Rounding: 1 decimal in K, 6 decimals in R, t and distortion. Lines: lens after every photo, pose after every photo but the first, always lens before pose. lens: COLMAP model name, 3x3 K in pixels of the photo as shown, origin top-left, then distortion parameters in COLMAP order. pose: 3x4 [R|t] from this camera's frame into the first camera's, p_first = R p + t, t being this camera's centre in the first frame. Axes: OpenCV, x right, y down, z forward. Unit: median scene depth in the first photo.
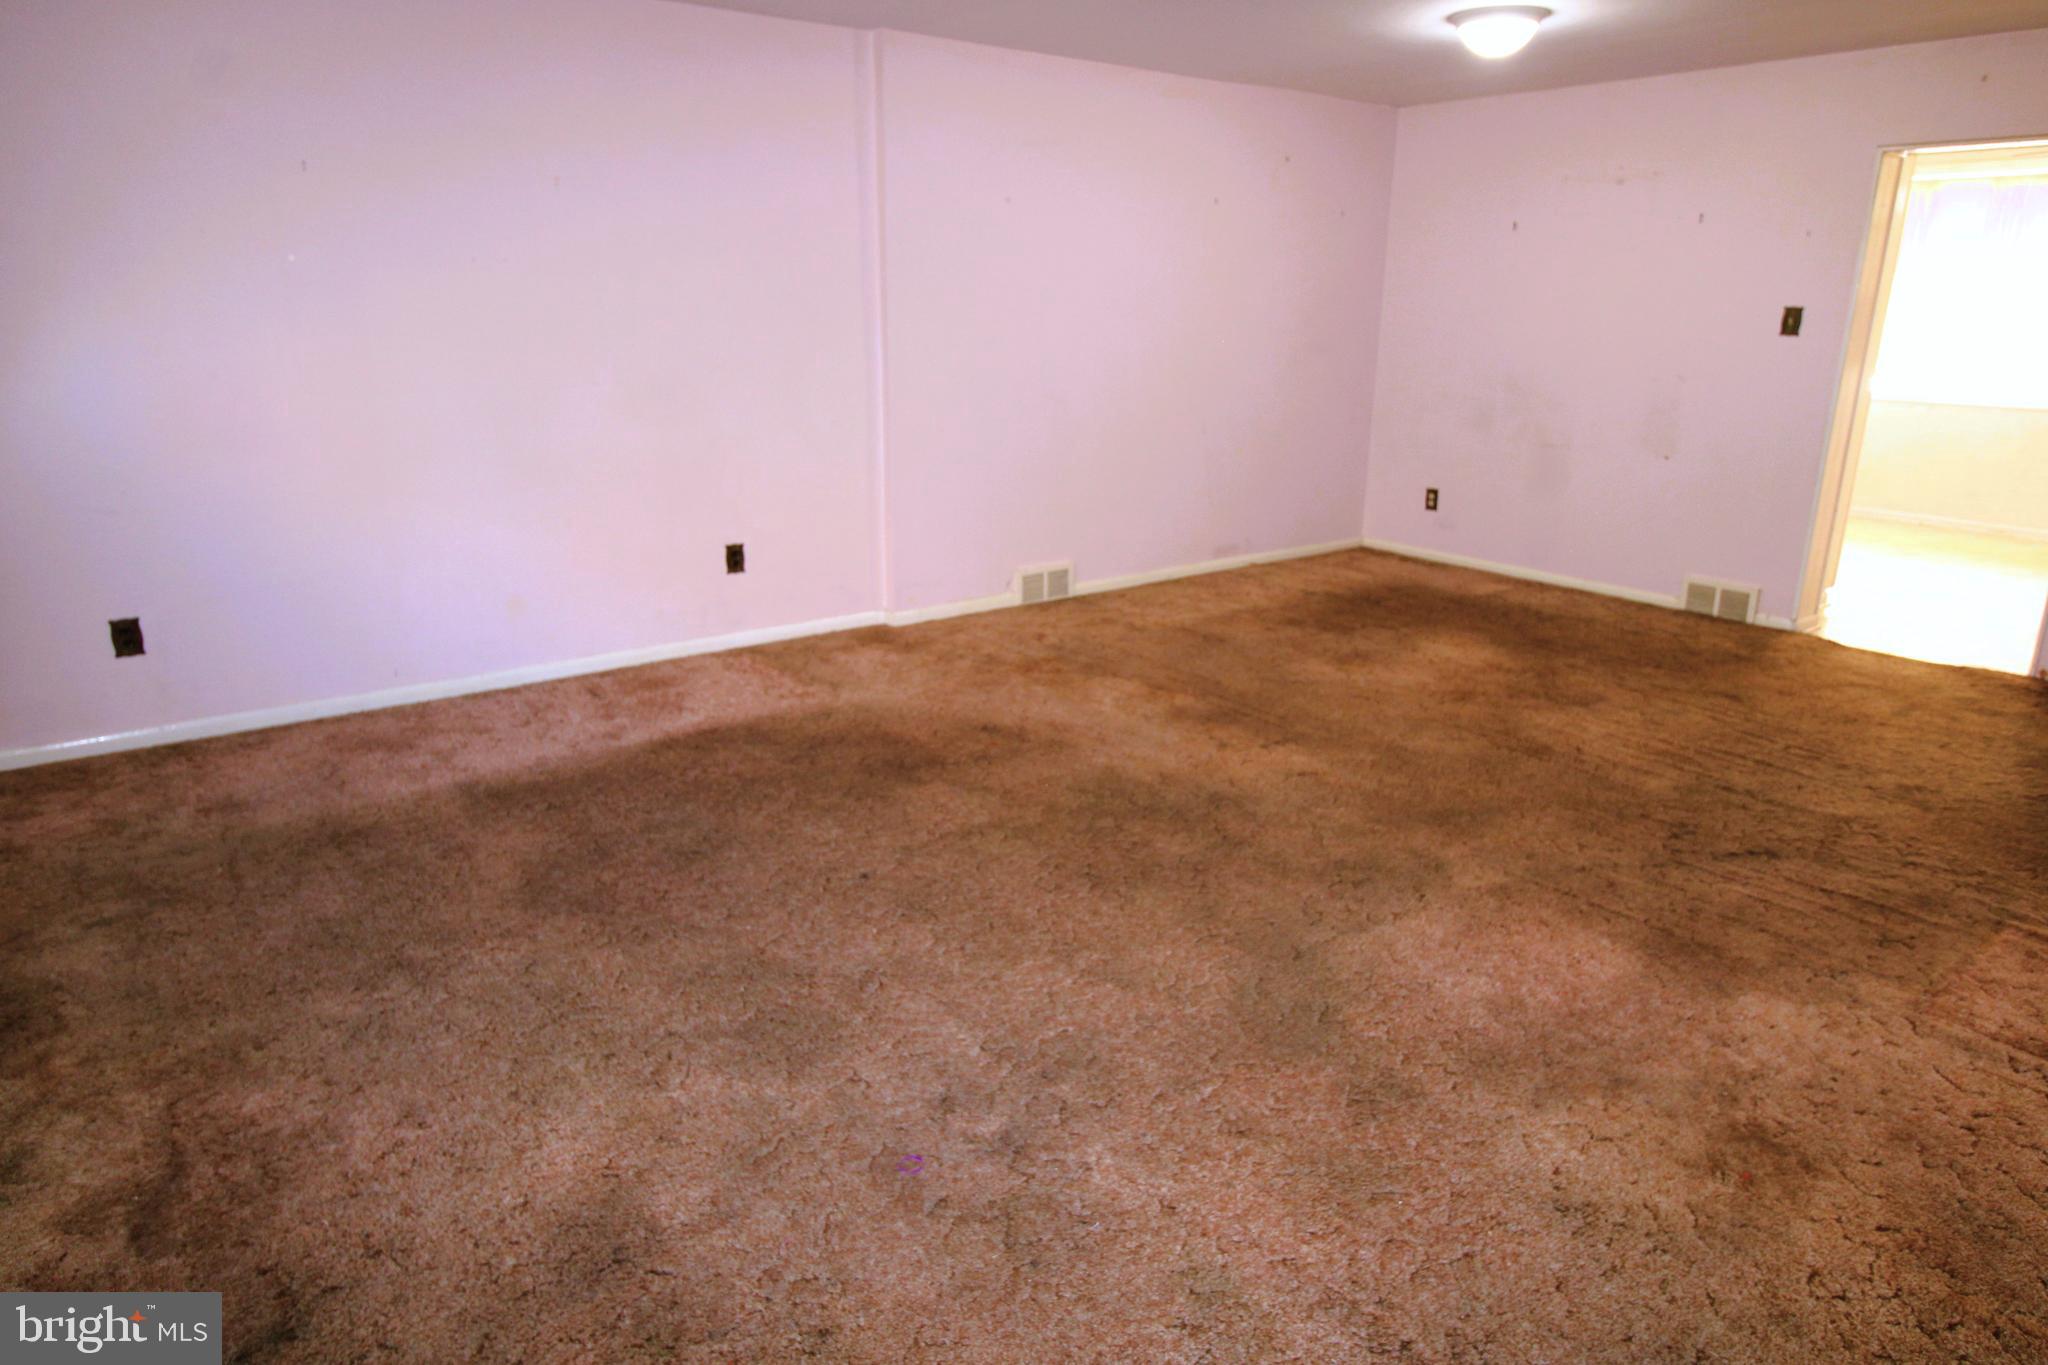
lens RADIAL K [[1286.4, 0, 1024.0], [0, 1286.4, 682.5], [0, 0, 1]] dist [0.003786, 0.000766]
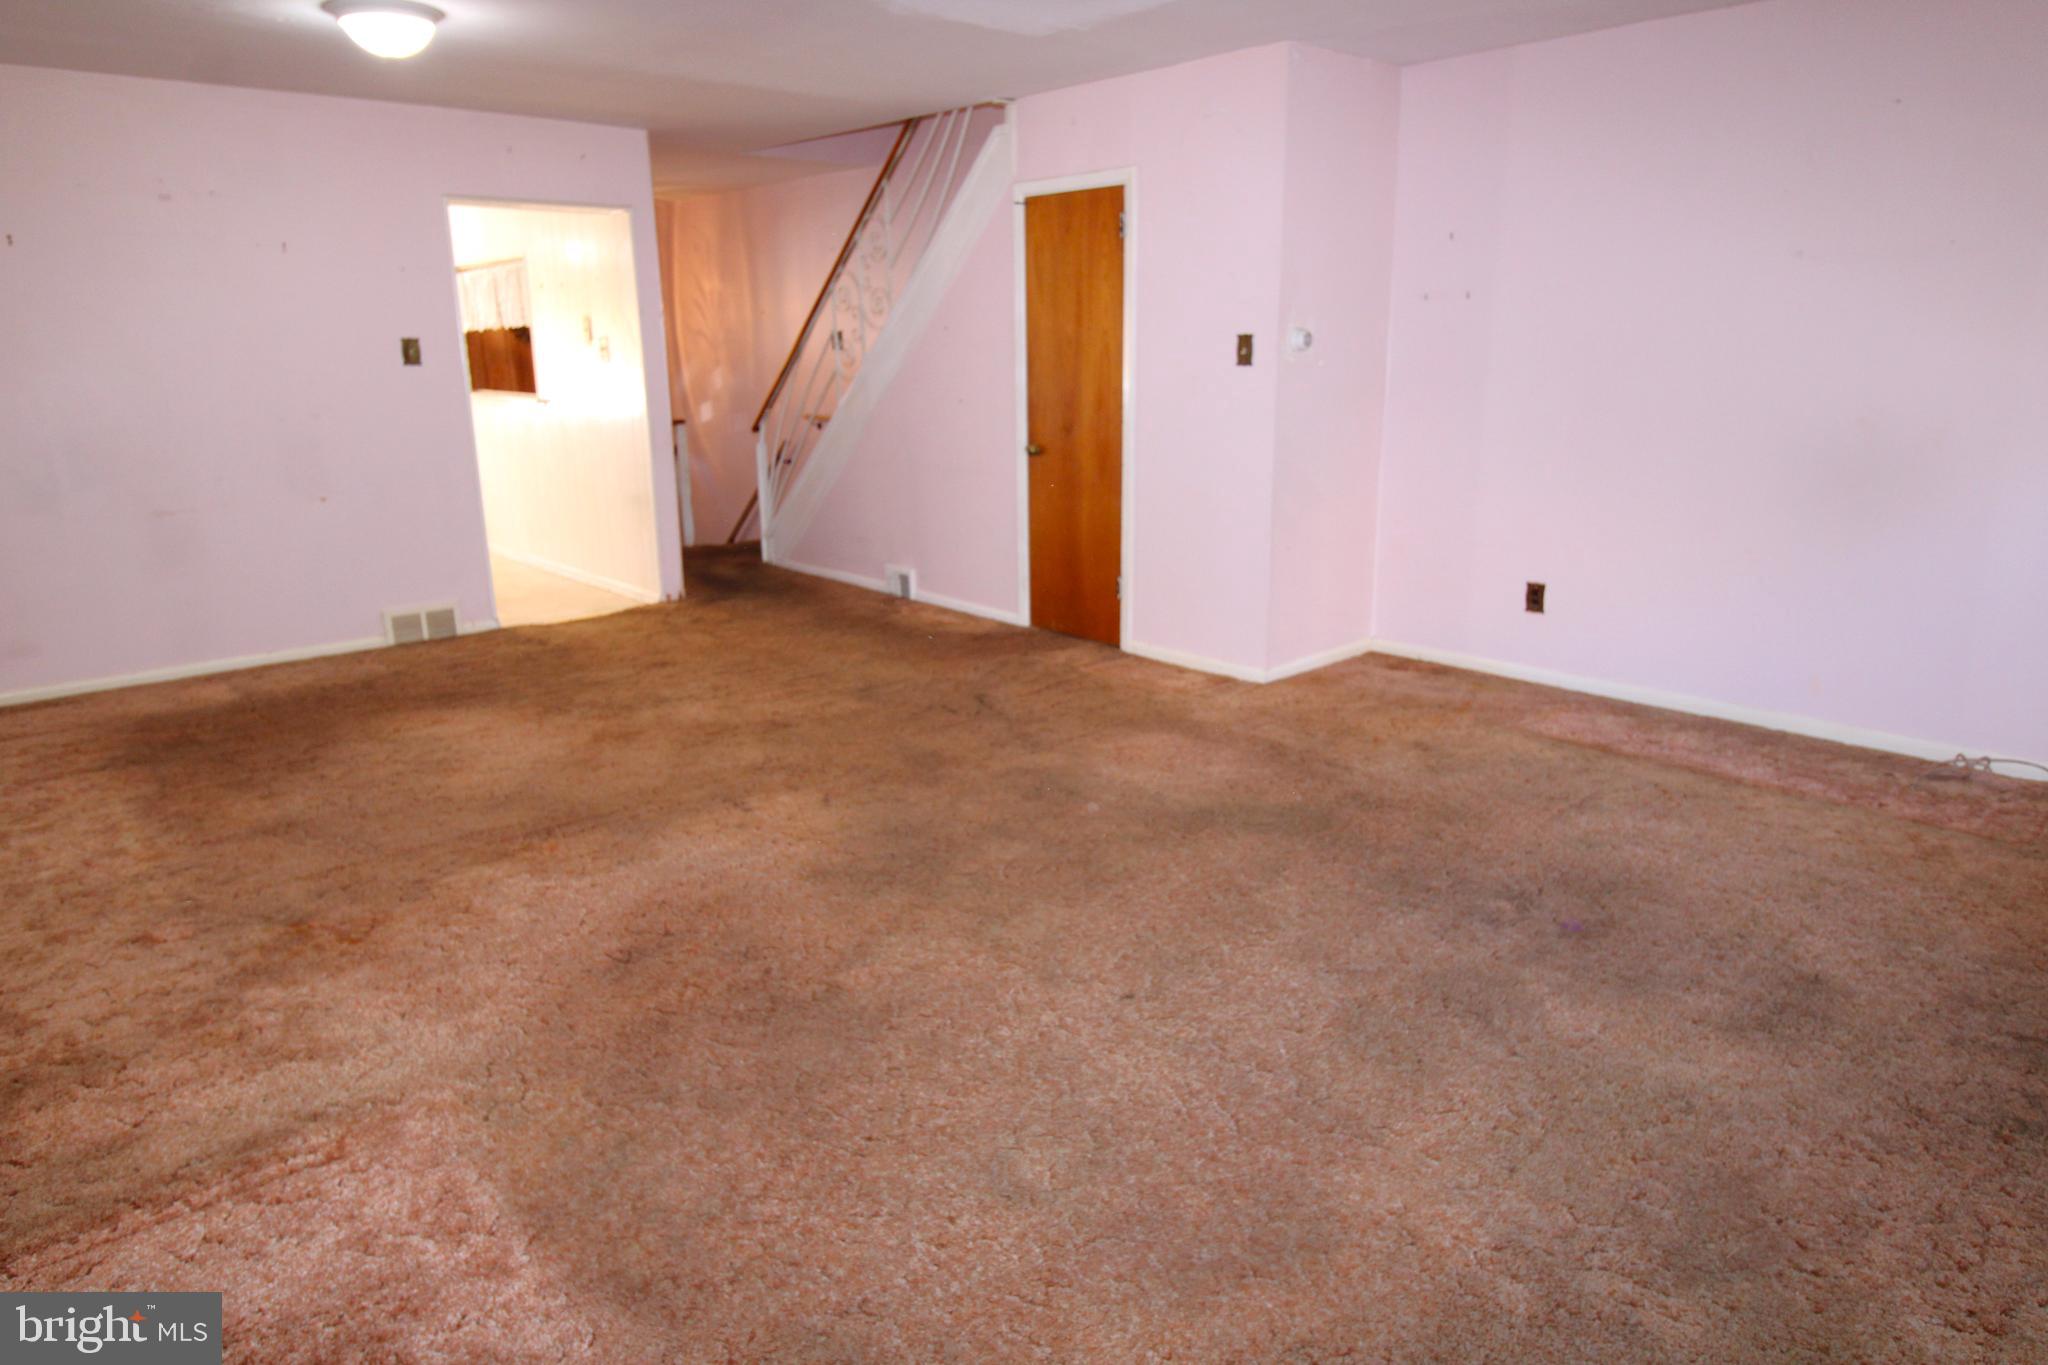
lens RADIAL K [[1286.4, 0, 1024.0], [0, 1286.4, 682.5], [0, 0, 1]] dist [0.003786, 0.000766]
pose [[-0.110374, -0.267239, 0.957288, -0.516026], [0.298381, 0.909834, 0.288395, -0.179181], [-0.948043, 0.317468, -0.020683, 0.602358]]
